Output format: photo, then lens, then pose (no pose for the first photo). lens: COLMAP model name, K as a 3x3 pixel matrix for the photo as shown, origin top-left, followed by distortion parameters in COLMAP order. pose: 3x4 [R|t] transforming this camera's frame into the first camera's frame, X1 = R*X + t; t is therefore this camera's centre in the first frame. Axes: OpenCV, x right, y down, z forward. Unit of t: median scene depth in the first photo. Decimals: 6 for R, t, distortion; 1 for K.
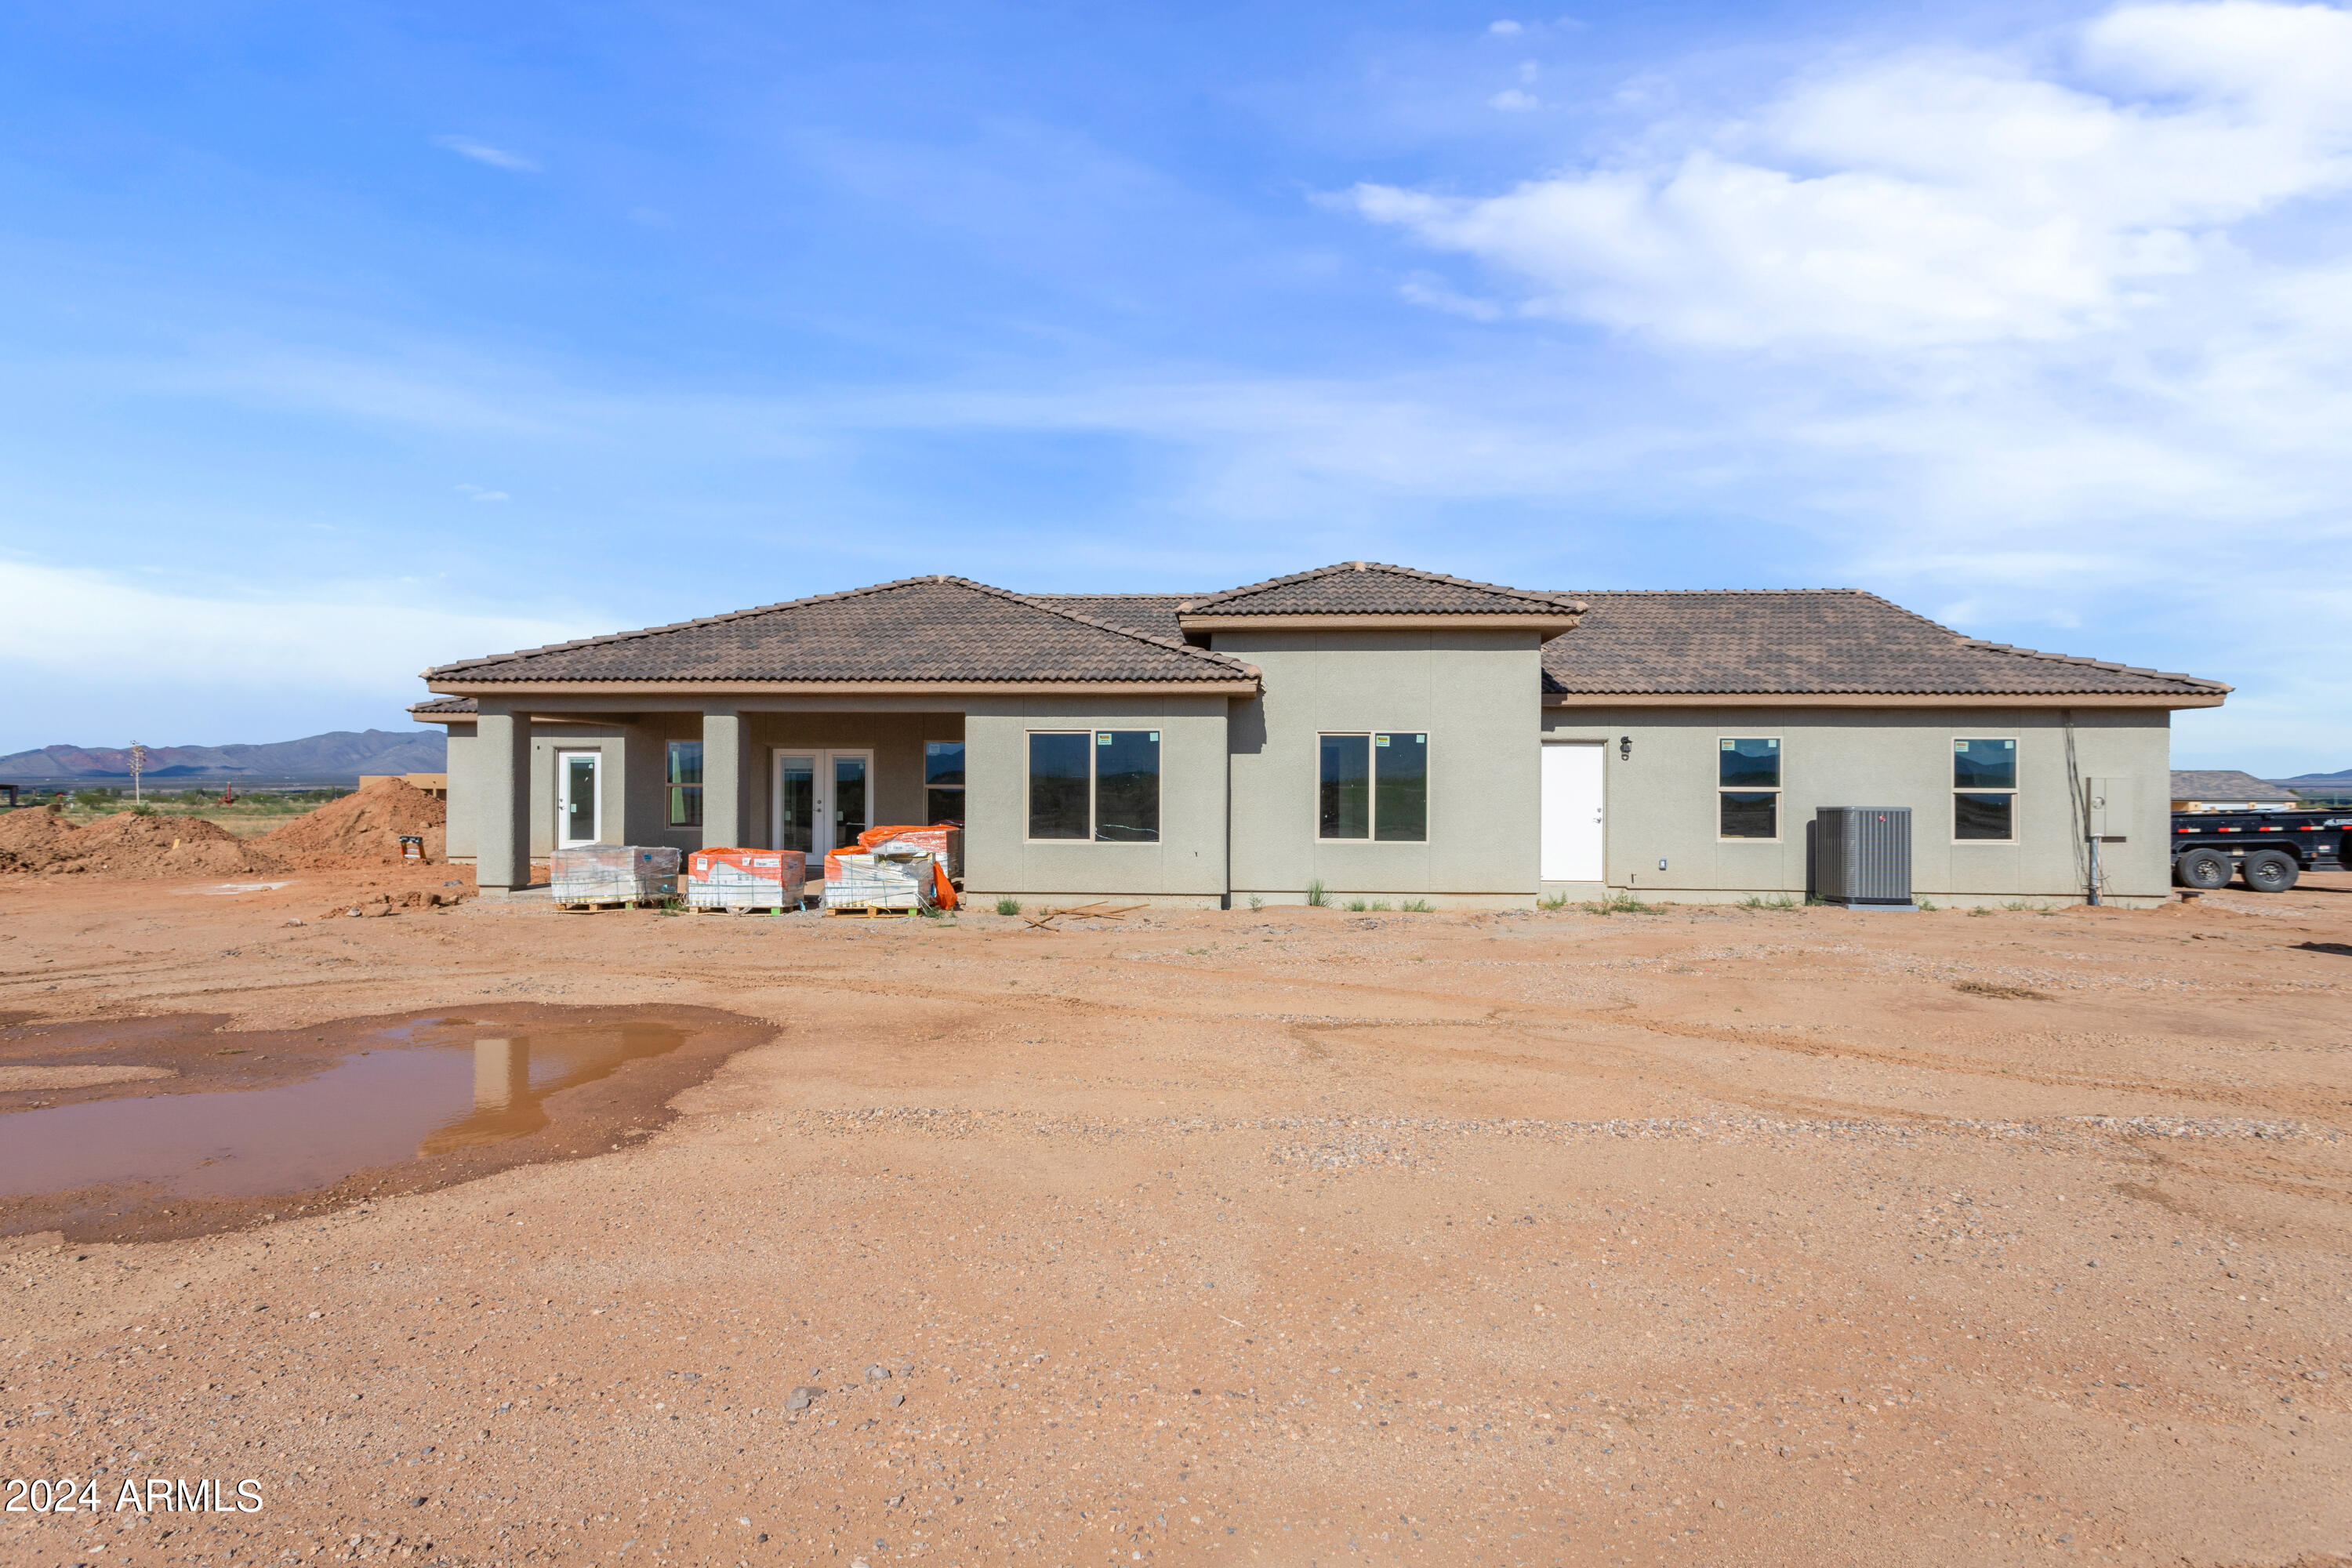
lens RADIAL K [[1134.9, 0, 1172.8], [0, 1134.9, 797.2], [0, 0, 1]] dist [0.001964, -0.000131]
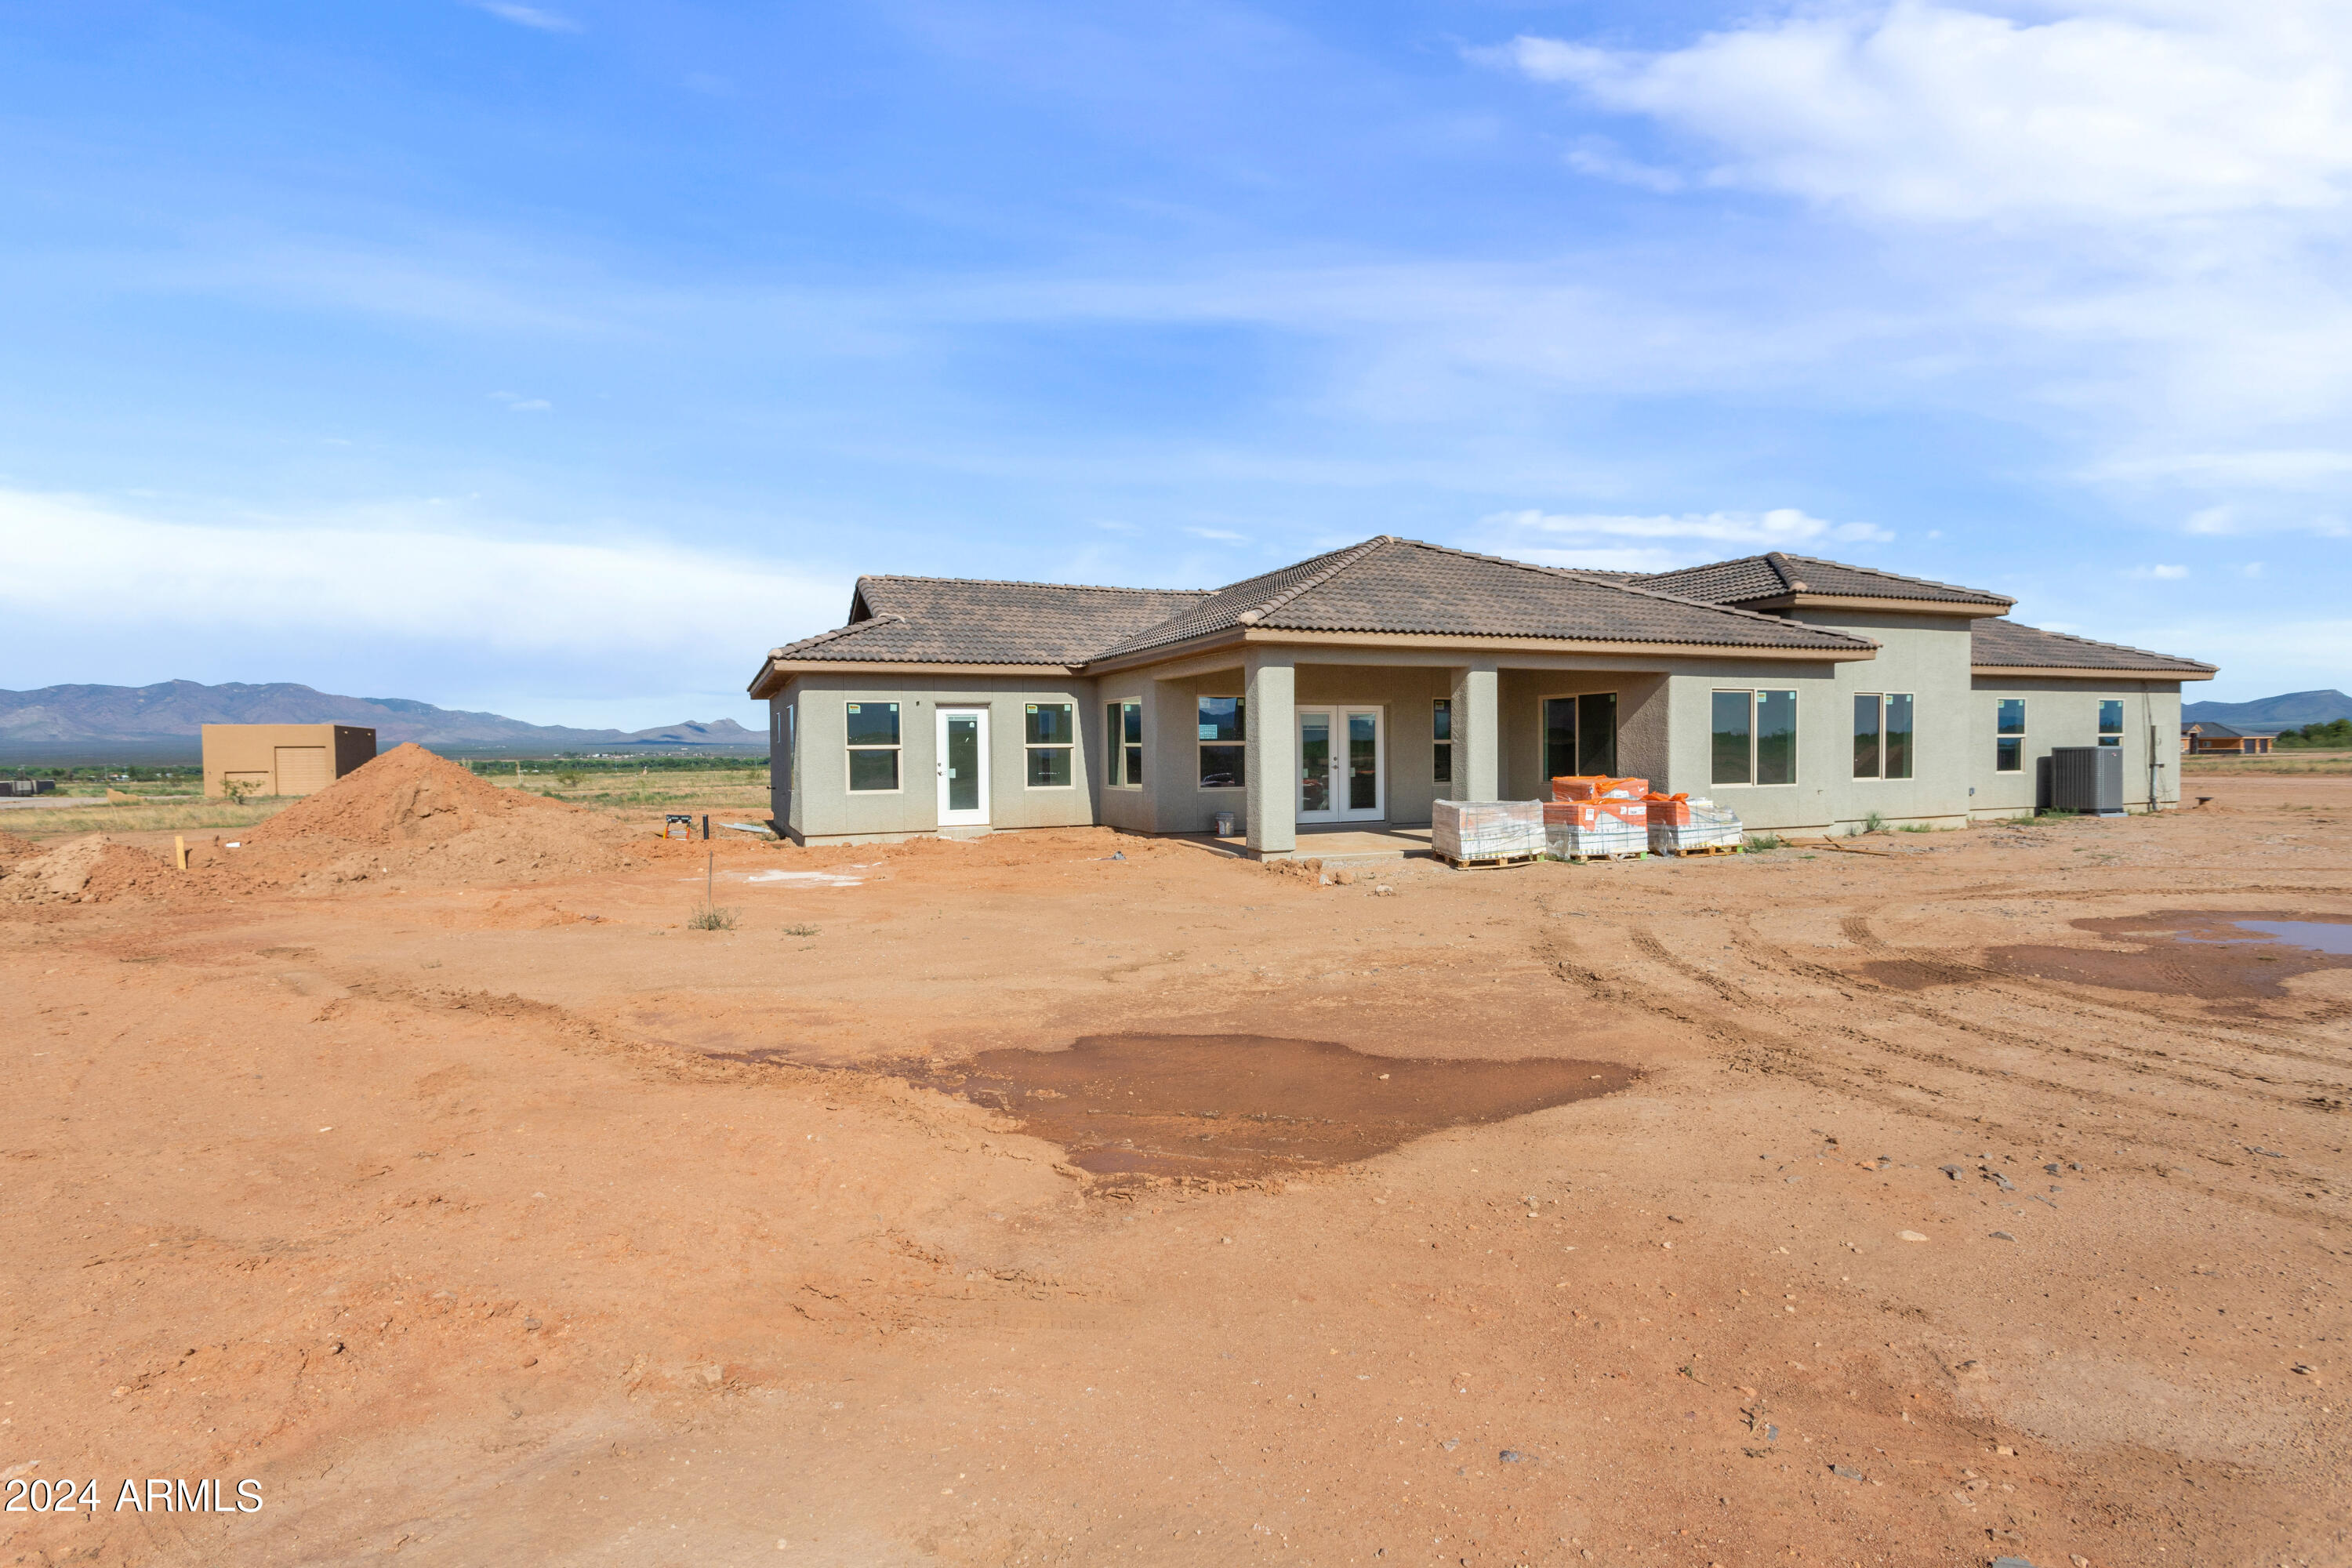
lens RADIAL K [[1134.9, 0, 1172.8], [0, 1134.9, 797.2], [0, 0, 1]] dist [0.001964, -0.000131]
pose [[0.902271, -0.032586, 0.429937, -1.043257], [0.018061, 0.999121, 0.037822, -0.002846], [-0.430792, -0.026361, 0.902066, 0.191935]]
